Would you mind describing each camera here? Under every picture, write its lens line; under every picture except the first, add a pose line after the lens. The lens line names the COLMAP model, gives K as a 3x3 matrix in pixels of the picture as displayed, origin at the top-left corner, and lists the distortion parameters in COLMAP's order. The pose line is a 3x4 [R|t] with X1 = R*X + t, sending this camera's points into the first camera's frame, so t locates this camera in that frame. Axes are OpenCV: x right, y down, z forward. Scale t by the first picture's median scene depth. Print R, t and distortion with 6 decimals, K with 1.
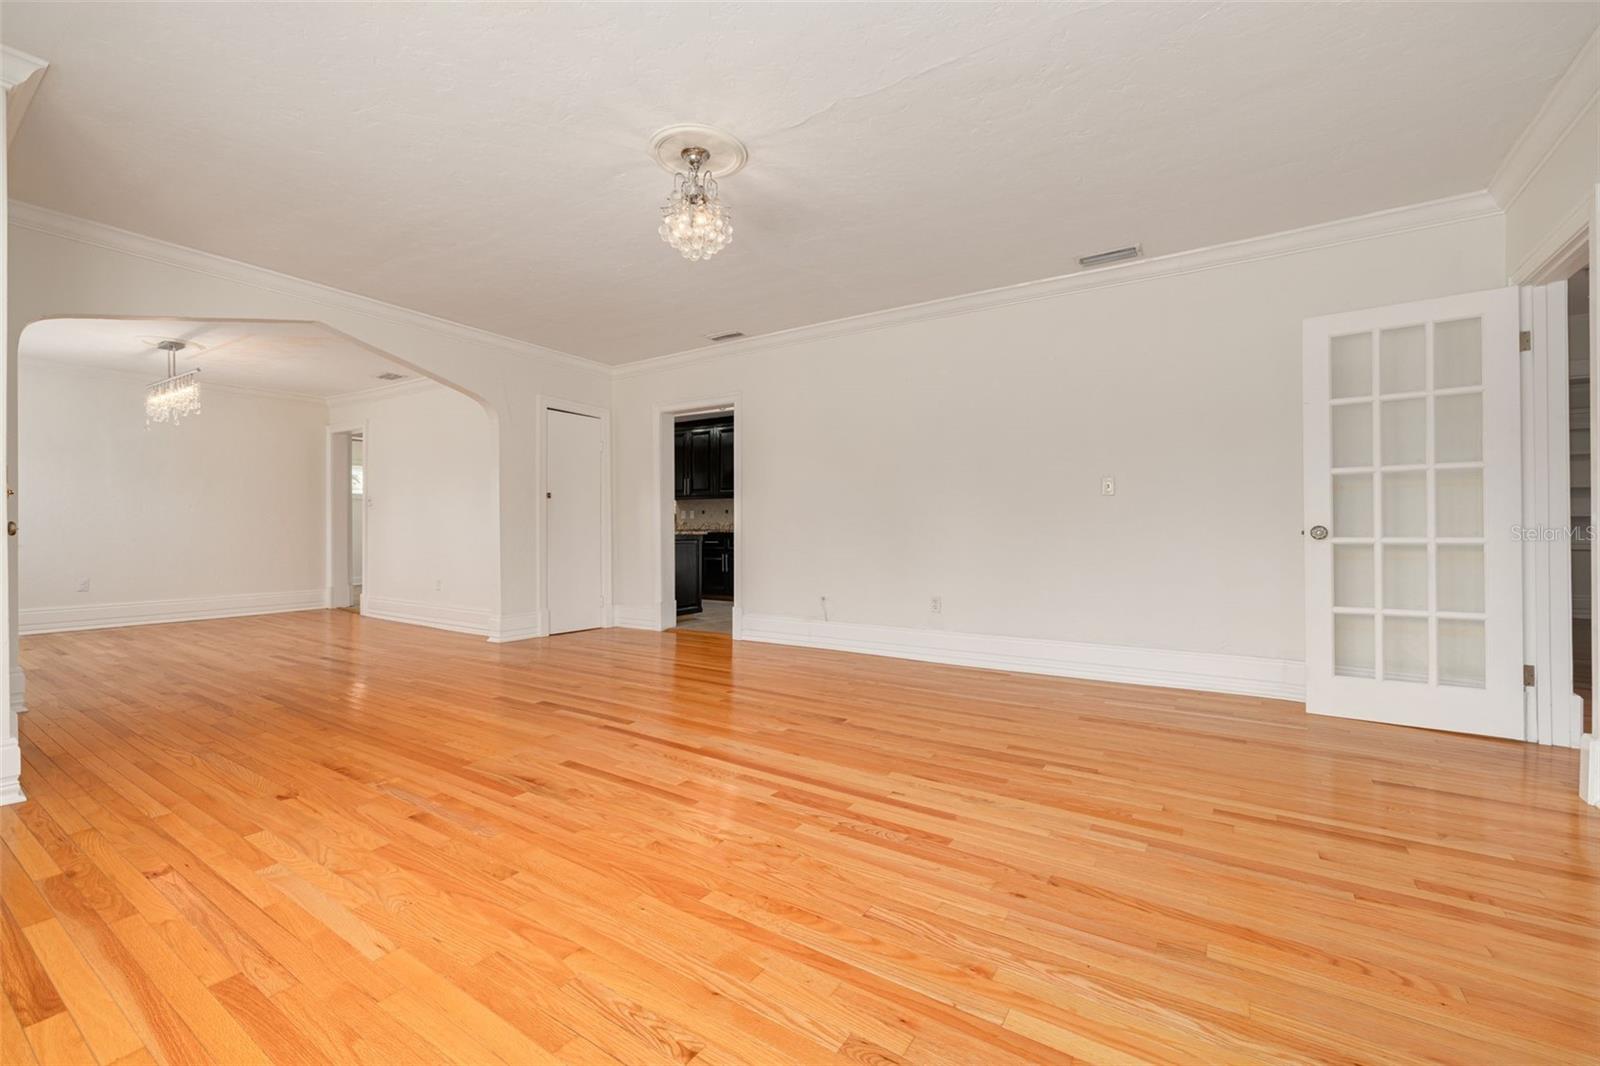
lens RADIAL K [[660.5, 0, 795.3], [0, 660.5, 527.1], [0, 0, 1]] dist [-0.000996, -0.000052]
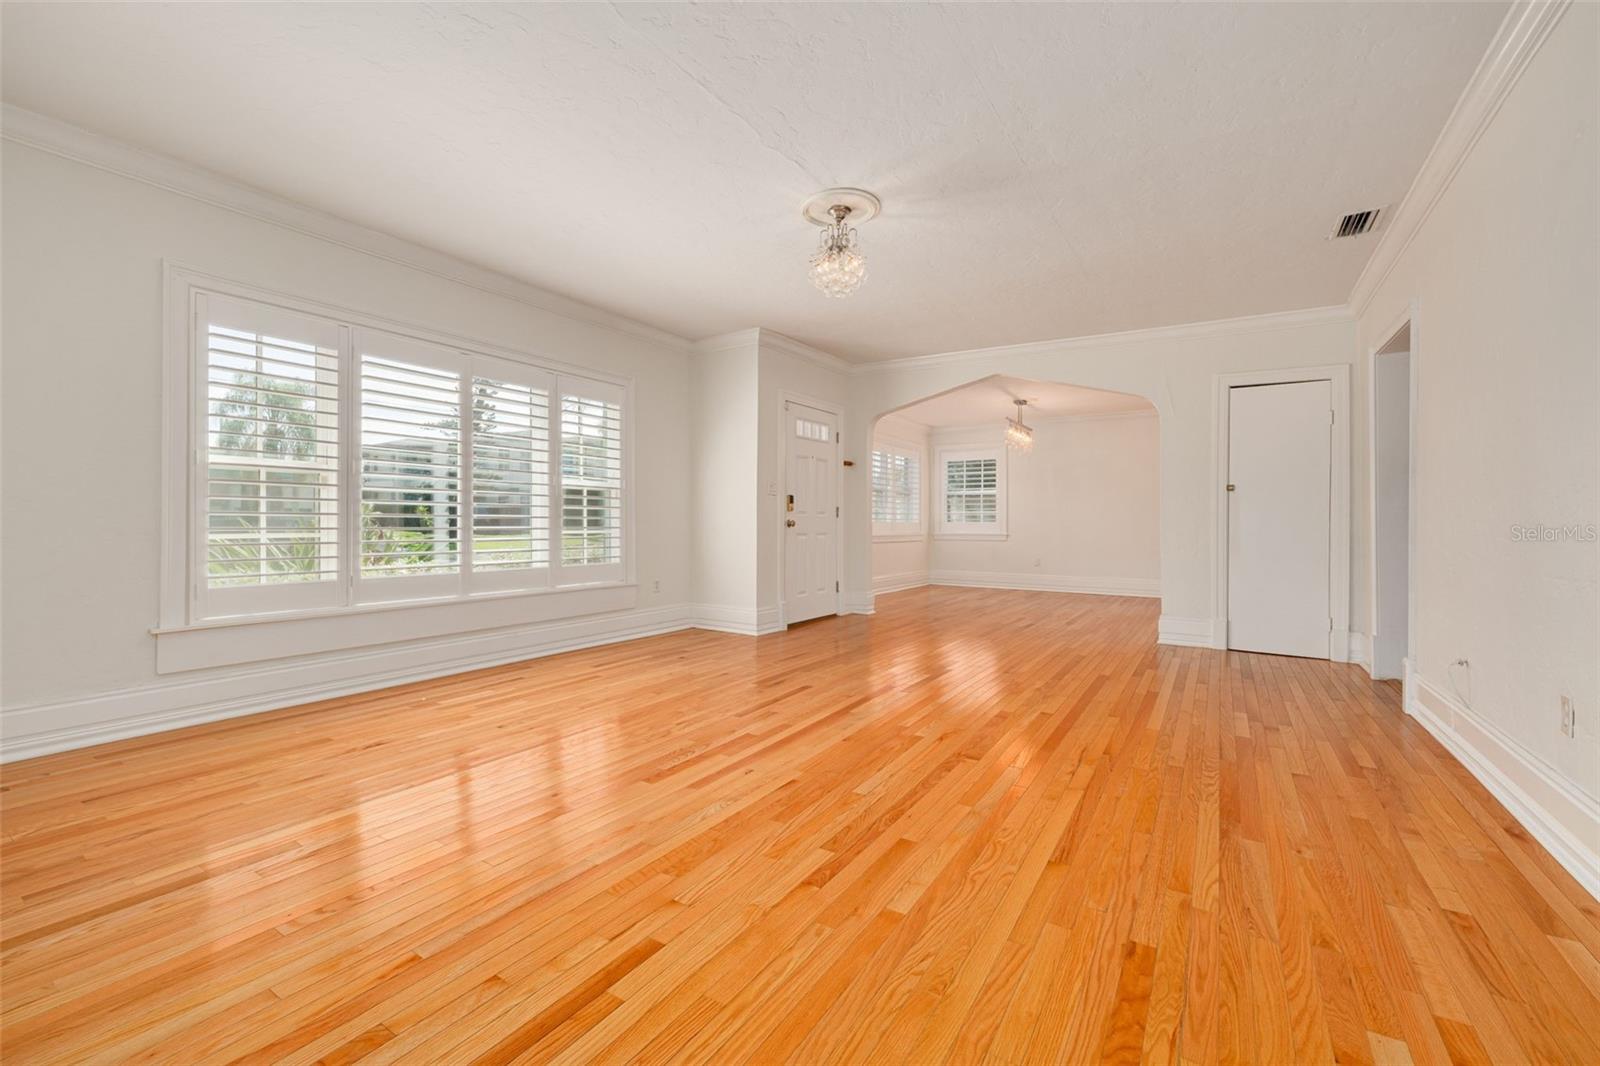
lens RADIAL K [[660.5, 0, 795.6], [0, 660.5, 528.1], [0, 0, 1]] dist [-0.000996, -0.000052]
pose [[0.017209, 0.002745, -0.999848, 1.079447], [-0.001811, 0.999995, 0.002715, 0.006190], [0.999850, 0.001764, 0.017214, 0.932609]]
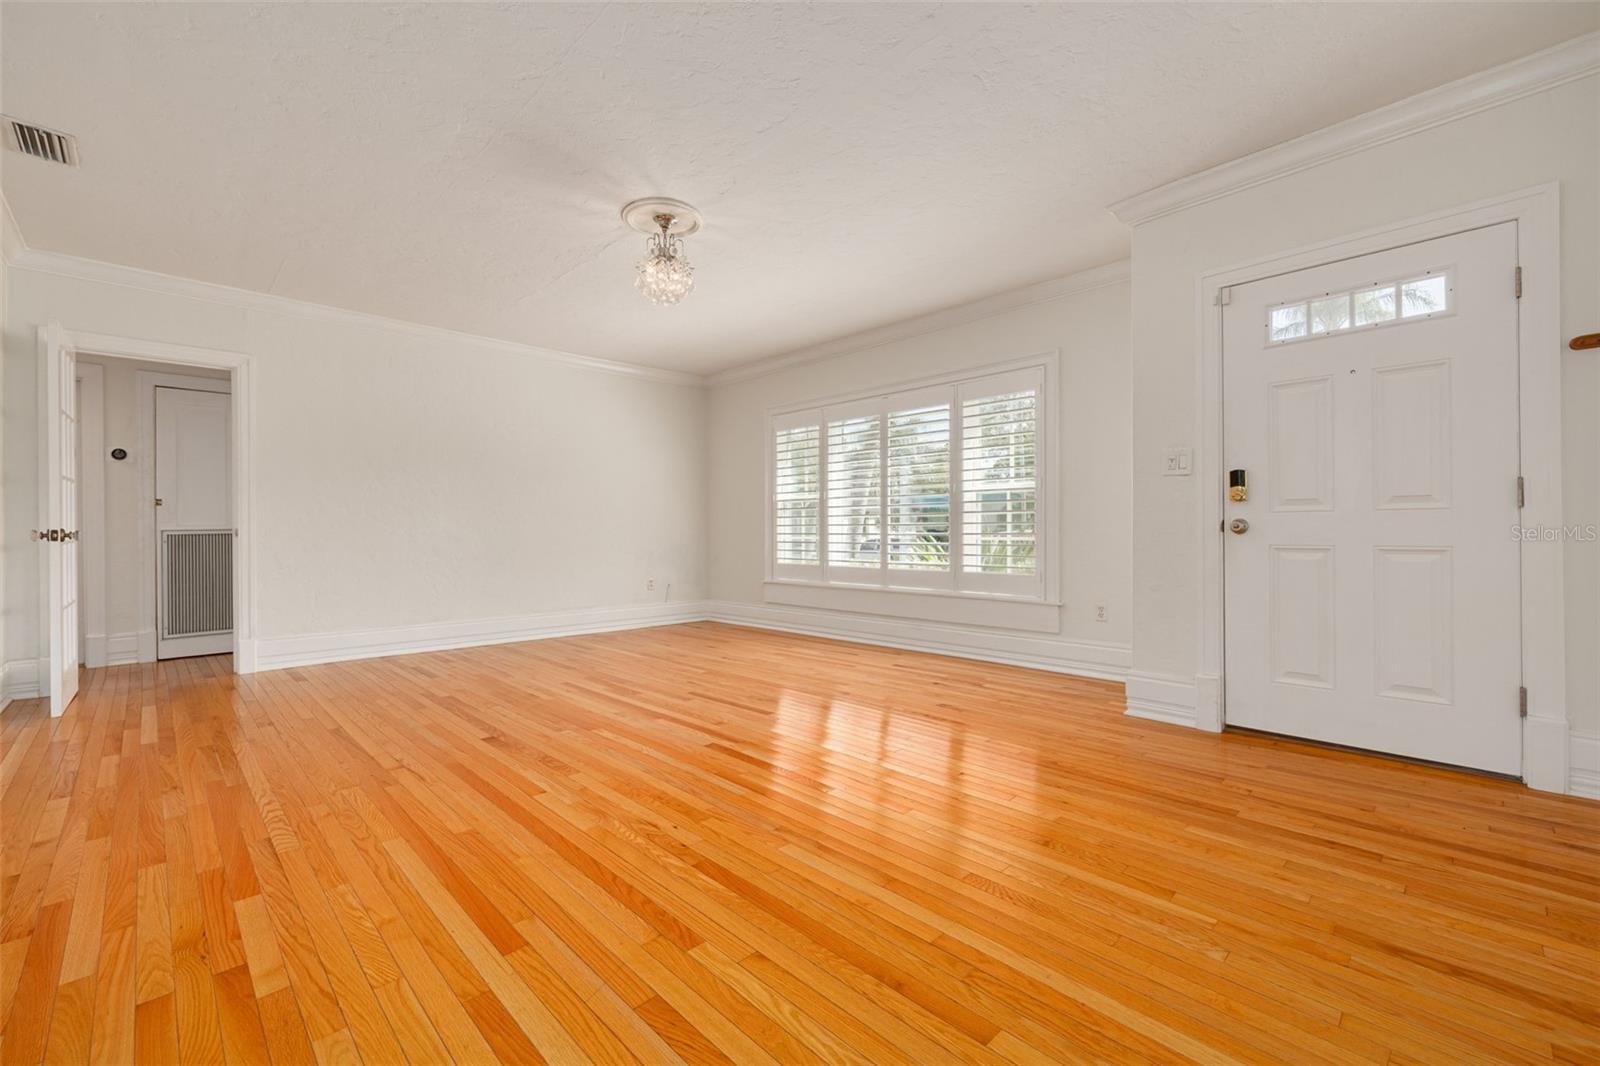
lens RADIAL K [[660.5, 0, 795.1], [0, 660.5, 536.6], [0, 0, 1]] dist [-0.000996, -0.000052]
pose [[-0.978731, -0.001083, 0.205146, -0.650477], [0.000552, 0.999969, 0.007913, 0.004023], [-0.205148, 0.007858, -0.978699, 2.205735]]
